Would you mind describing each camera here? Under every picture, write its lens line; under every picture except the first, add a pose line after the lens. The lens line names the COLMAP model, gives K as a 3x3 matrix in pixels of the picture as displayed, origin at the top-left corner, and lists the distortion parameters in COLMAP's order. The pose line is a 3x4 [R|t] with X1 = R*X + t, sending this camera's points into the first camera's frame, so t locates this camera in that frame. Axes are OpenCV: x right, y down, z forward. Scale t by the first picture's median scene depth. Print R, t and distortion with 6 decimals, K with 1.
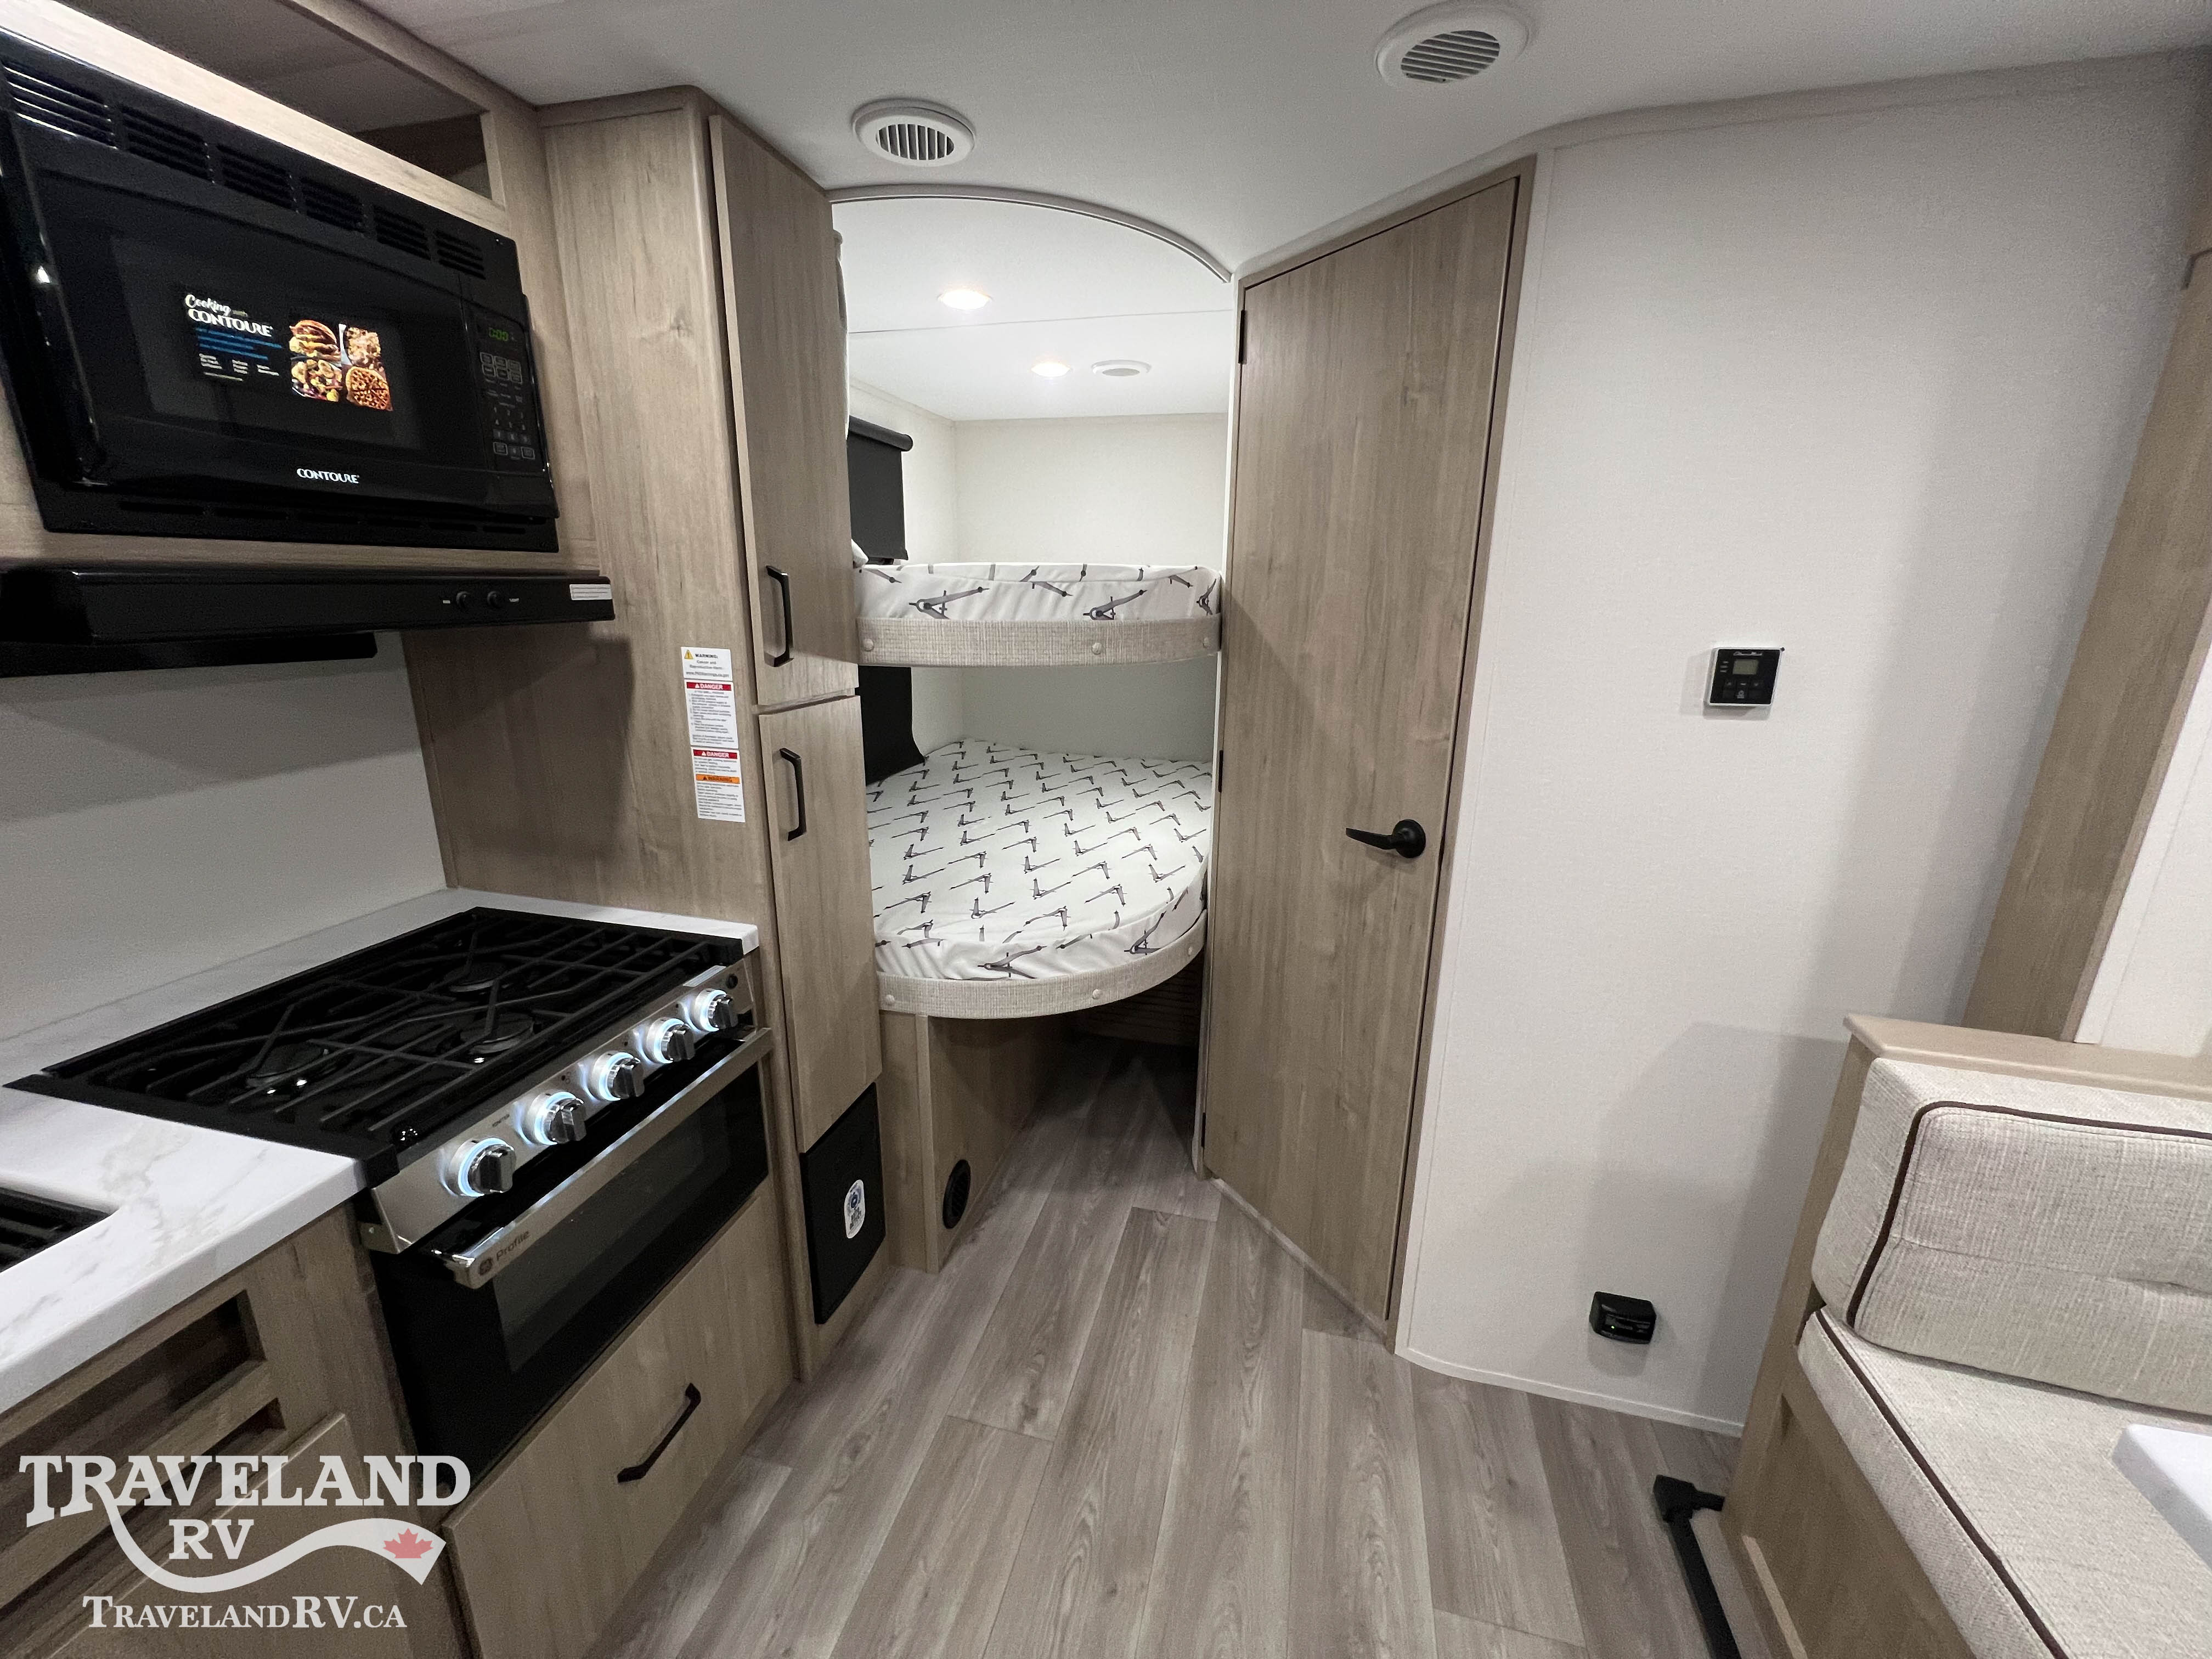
lens RADIAL K [[886.3, 0, 1099.4], [0, 886.3, 824.0], [0, 0, 1]] dist [-0.000047, -0.000108]
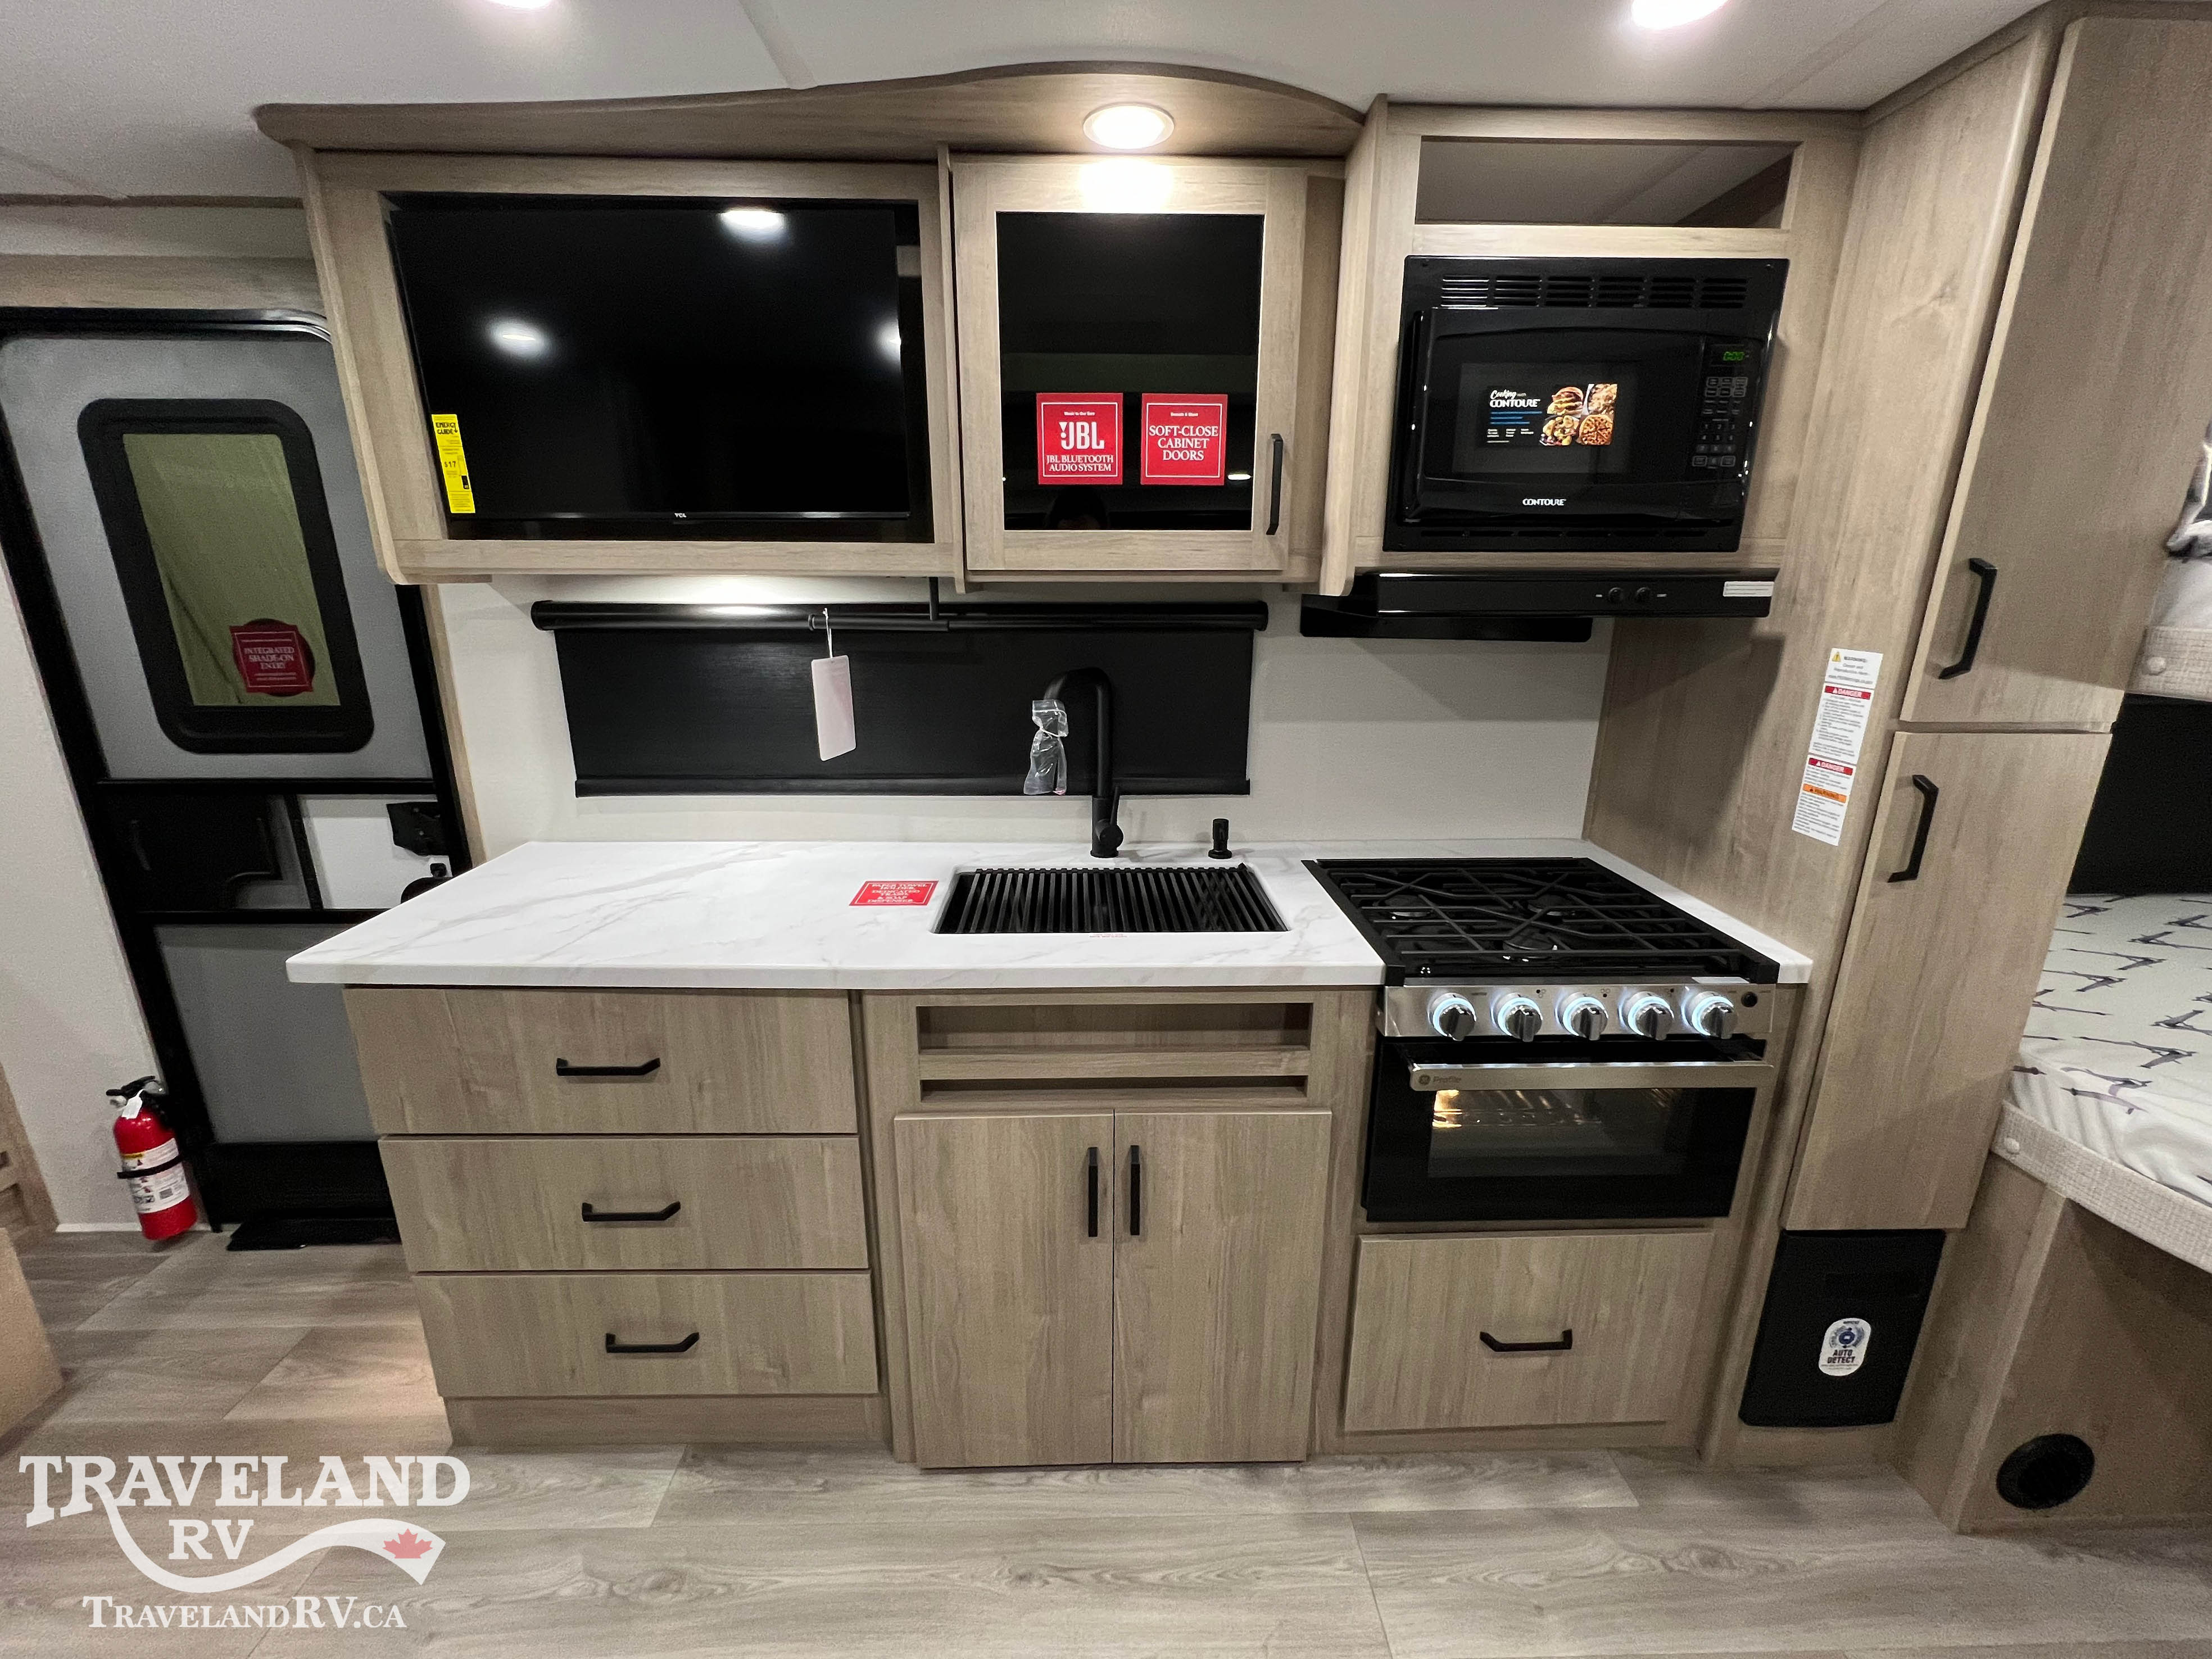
lens RADIAL K [[886.3, 0, 1096.4], [0, 886.3, 822.8], [0, 0, 1]] dist [-0.000047, -0.000108]
pose [[0.275698, 0.240987, -0.930546, 0.221966], [-0.251981, 0.952329, 0.171972, 0.010458], [0.927629, 0.187068, 0.323280, 0.010575]]
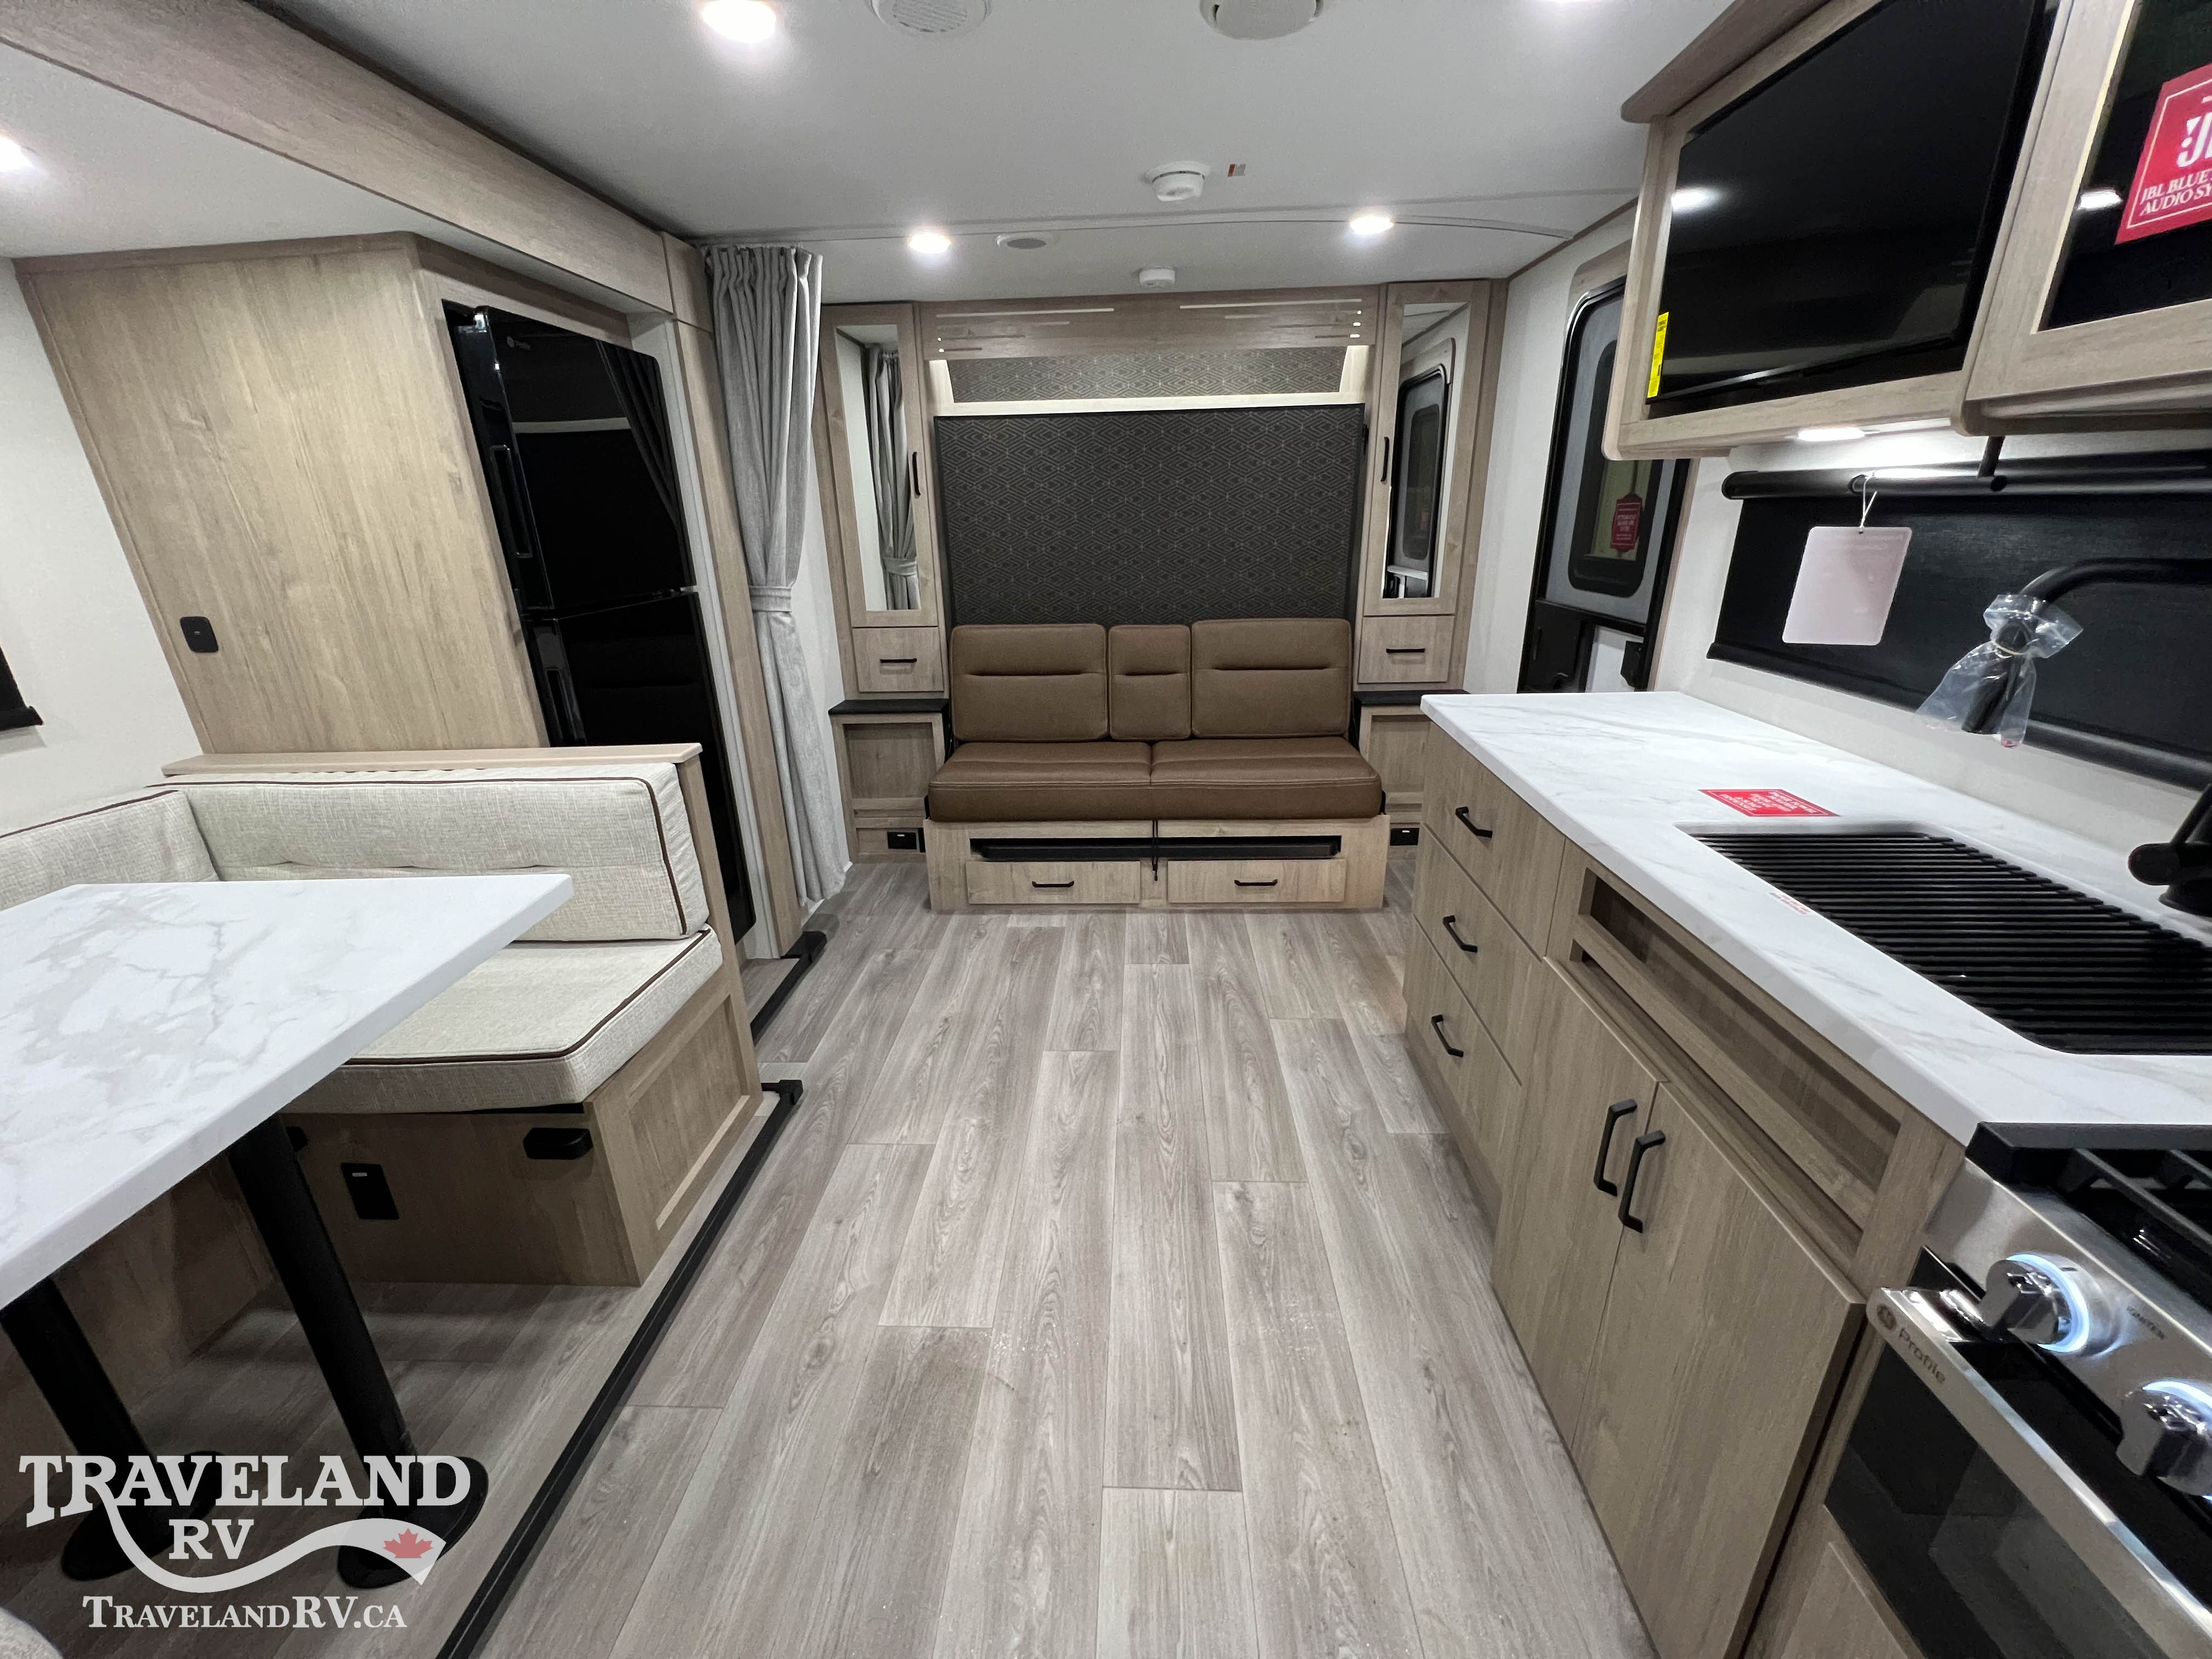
lens RADIAL K [[886.3, 0, 1099.8], [0, 886.3, 824.7], [0, 0, 1]] dist [-0.000047, -0.000108]
pose [[-0.978753, 0.079010, -0.189208, 0.039930], [-0.043383, 0.822088, 0.567705, -0.153443], [0.200400, 0.563851, -0.801194, 0.805025]]
